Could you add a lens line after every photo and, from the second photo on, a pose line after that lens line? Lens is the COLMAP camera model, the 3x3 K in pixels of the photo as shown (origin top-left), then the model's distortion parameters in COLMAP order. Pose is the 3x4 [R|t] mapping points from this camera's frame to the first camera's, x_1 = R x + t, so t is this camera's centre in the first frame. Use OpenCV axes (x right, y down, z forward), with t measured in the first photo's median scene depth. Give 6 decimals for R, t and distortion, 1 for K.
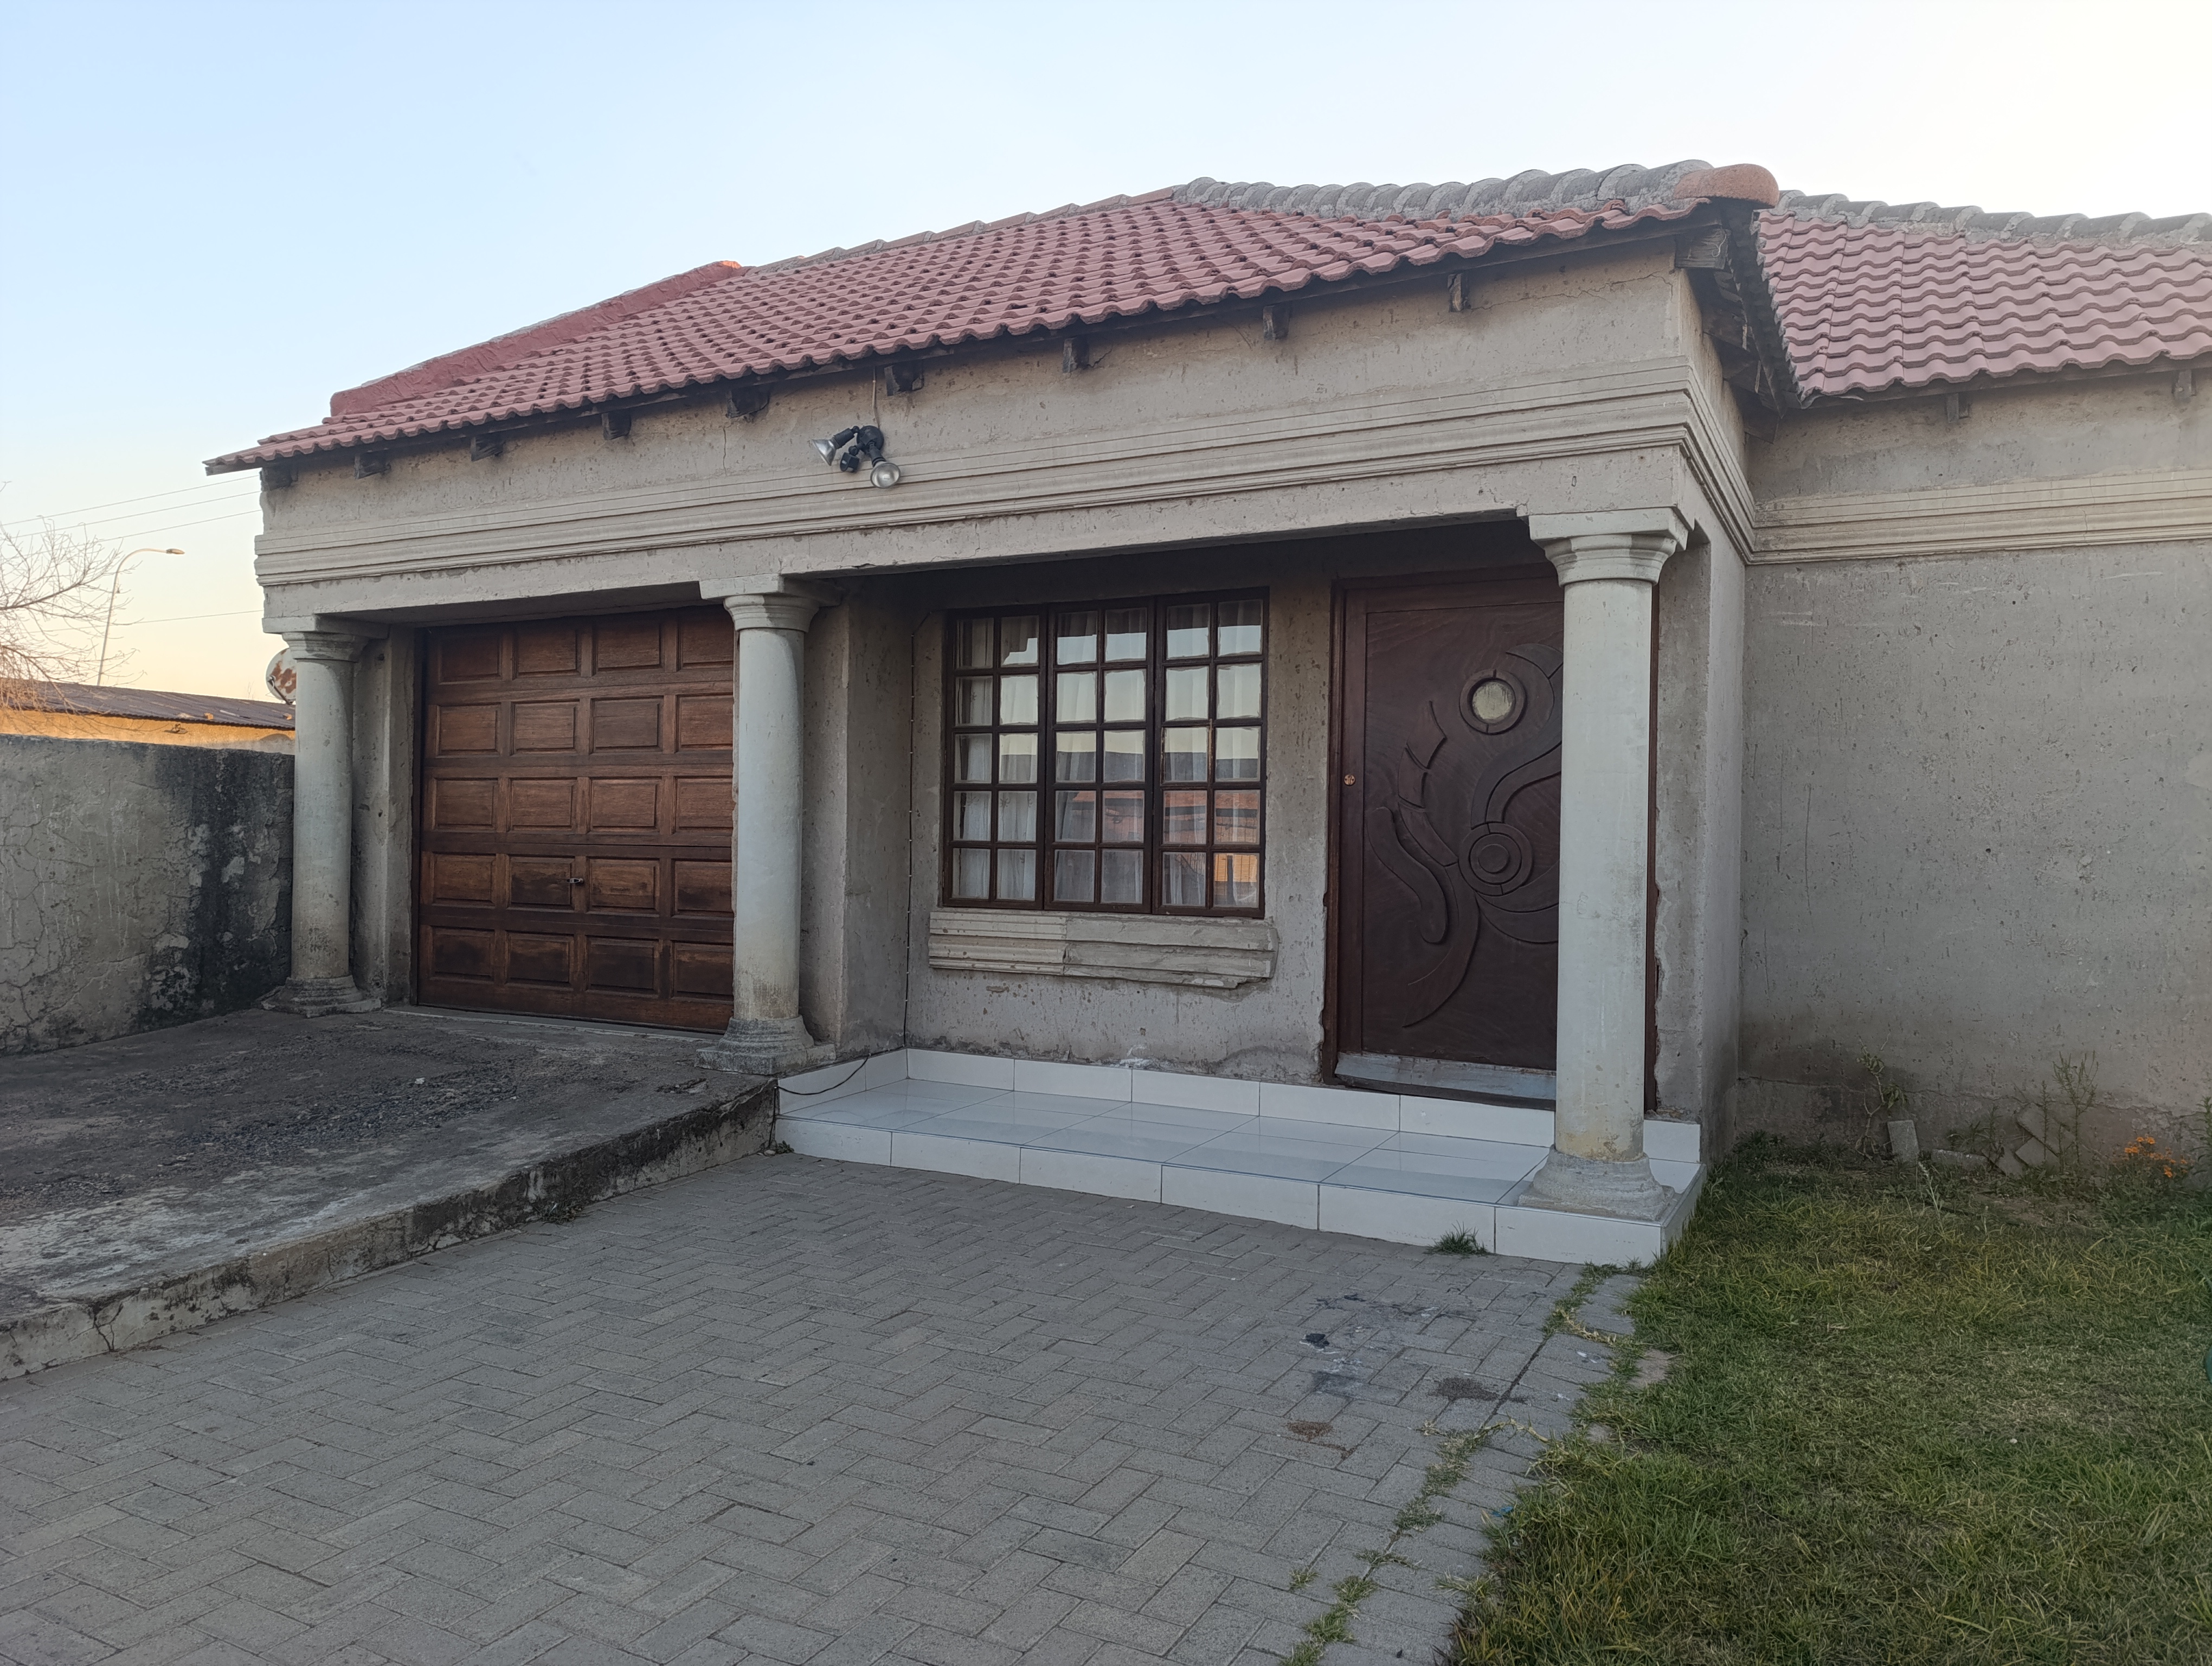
lens RADIAL K [[1513.5, 0, 1113.1], [0, 1513.5, 827.6], [0, 0, 1]] dist [0.040162, -0.044886]
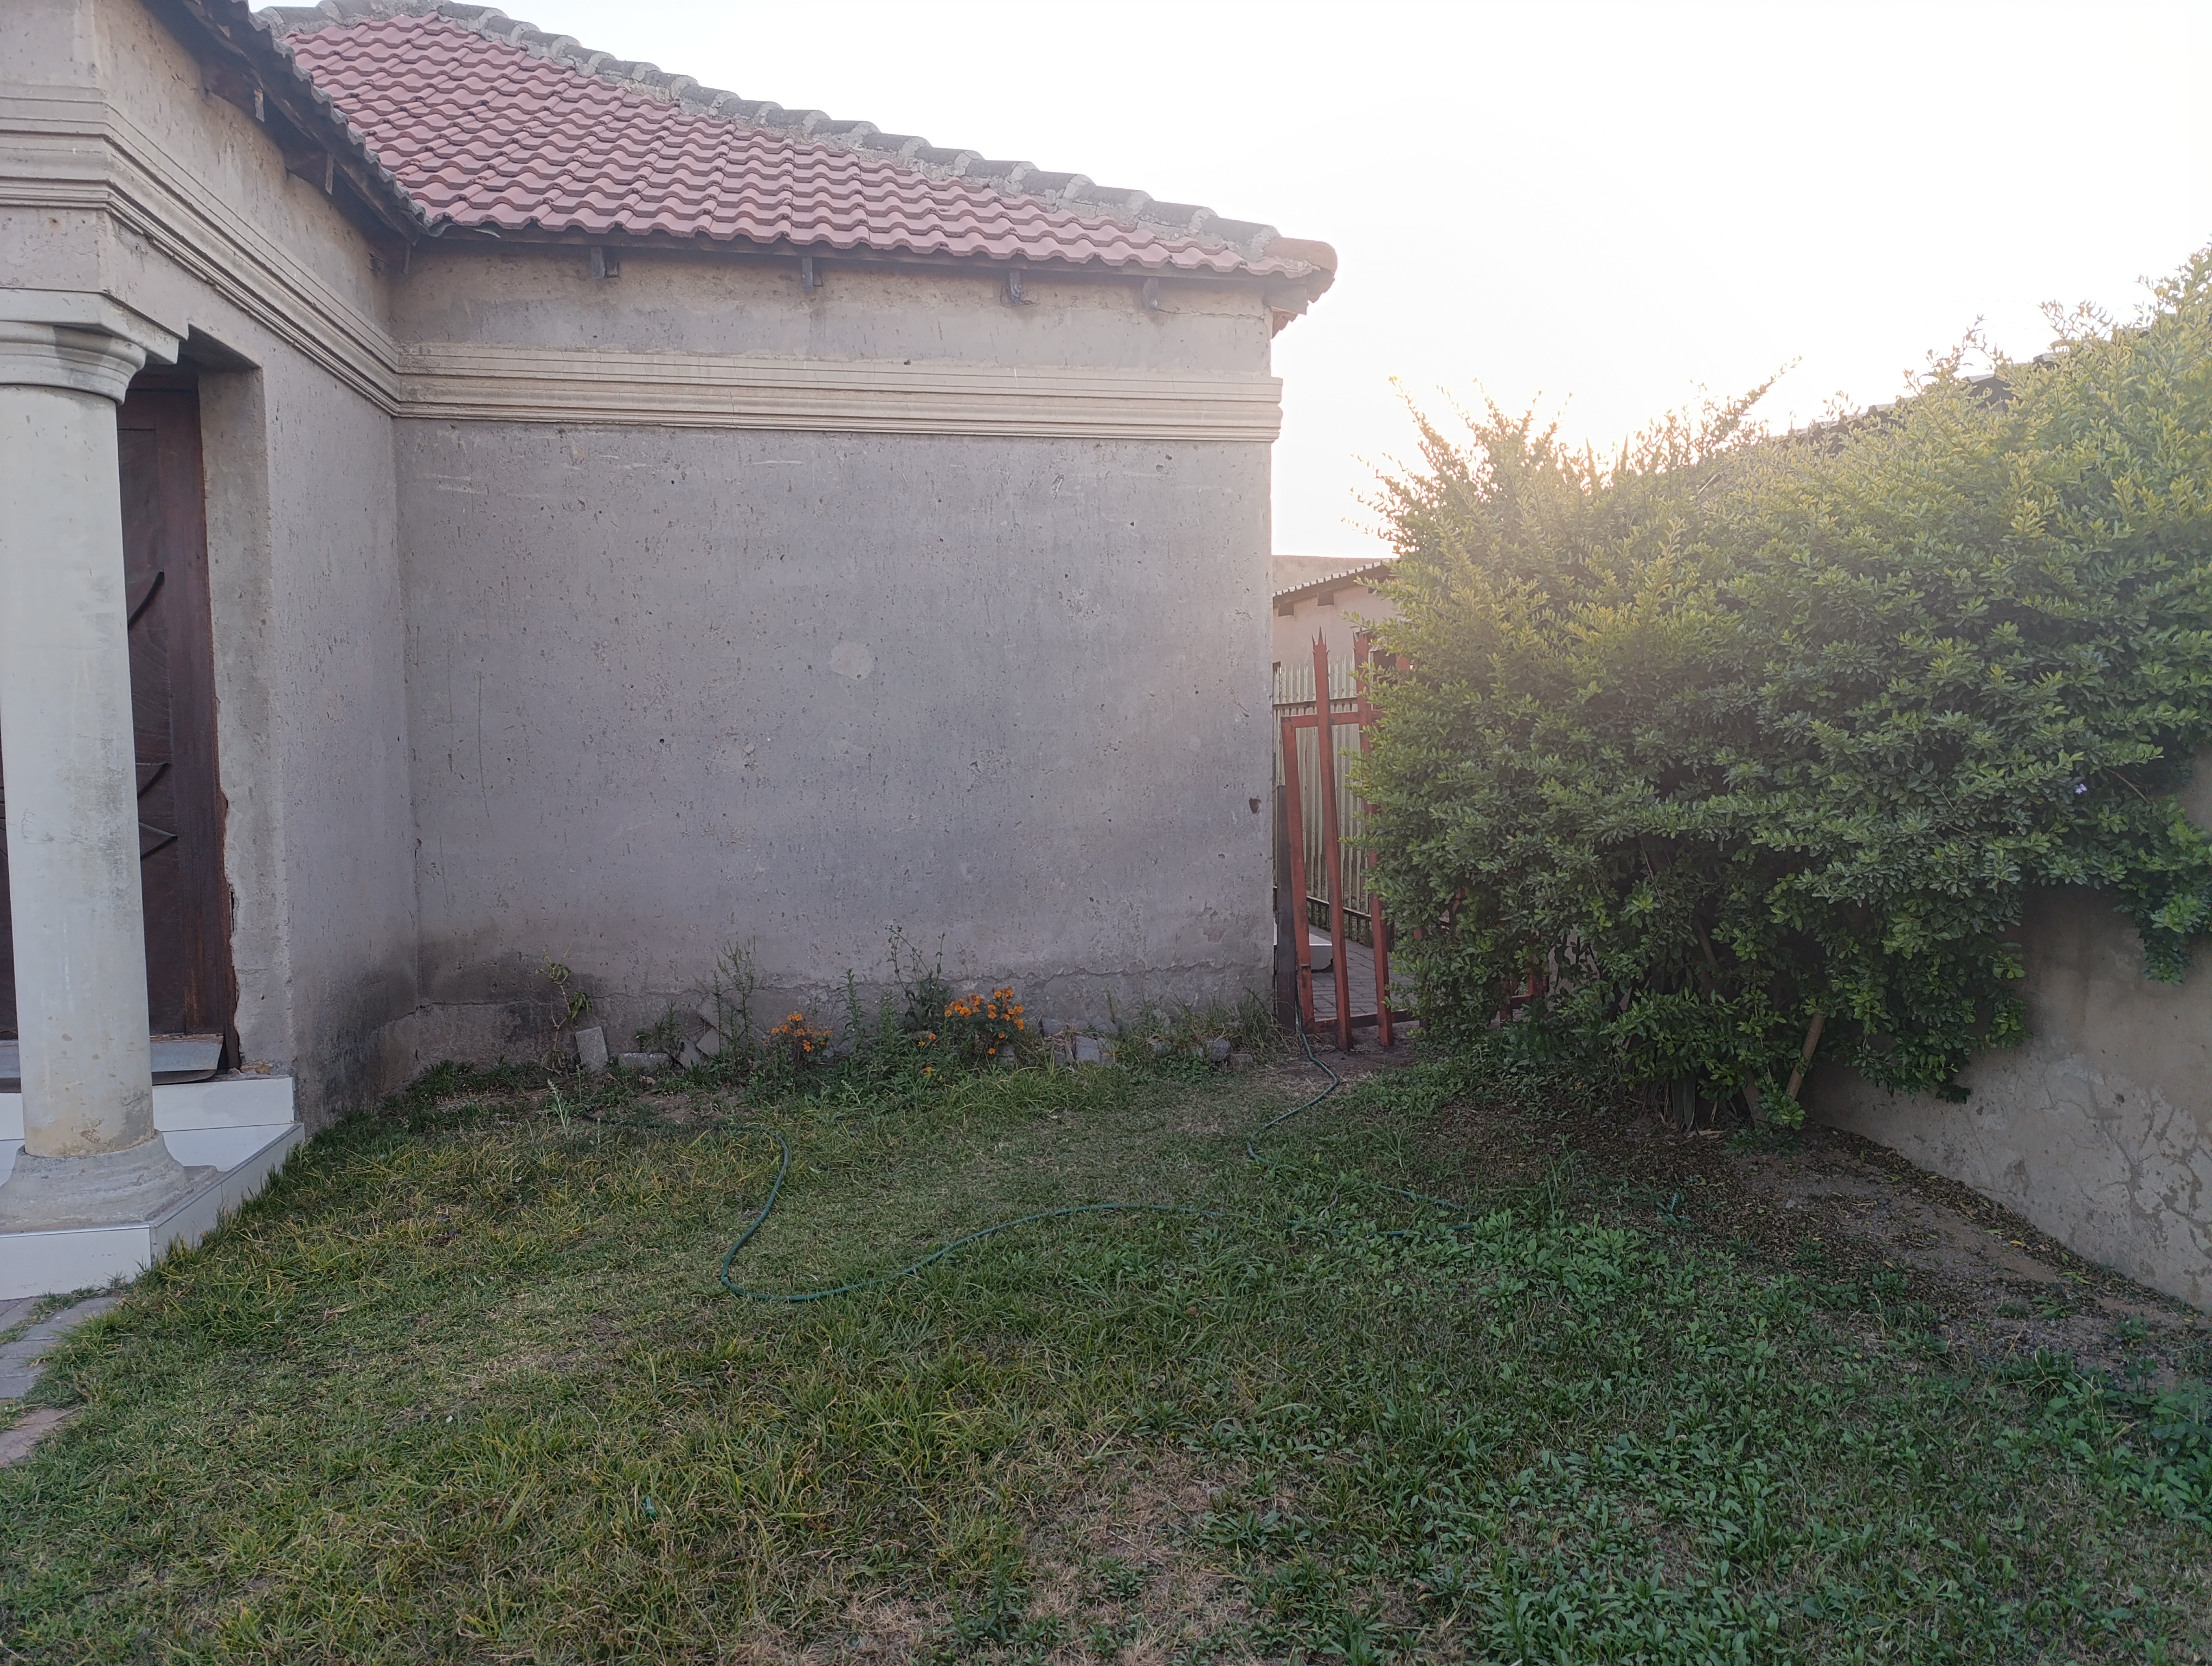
lens RADIAL K [[1513.5, 0, 1148.3], [0, 1513.5, 849.9], [0, 0, 1]] dist [0.040162, -0.044886]
pose [[0.778797, -0.071661, 0.623169, 0.210066], [0.023637, 0.996100, 0.085006, 0.009312], [-0.626831, -0.051473, 0.777453, 0.053473]]
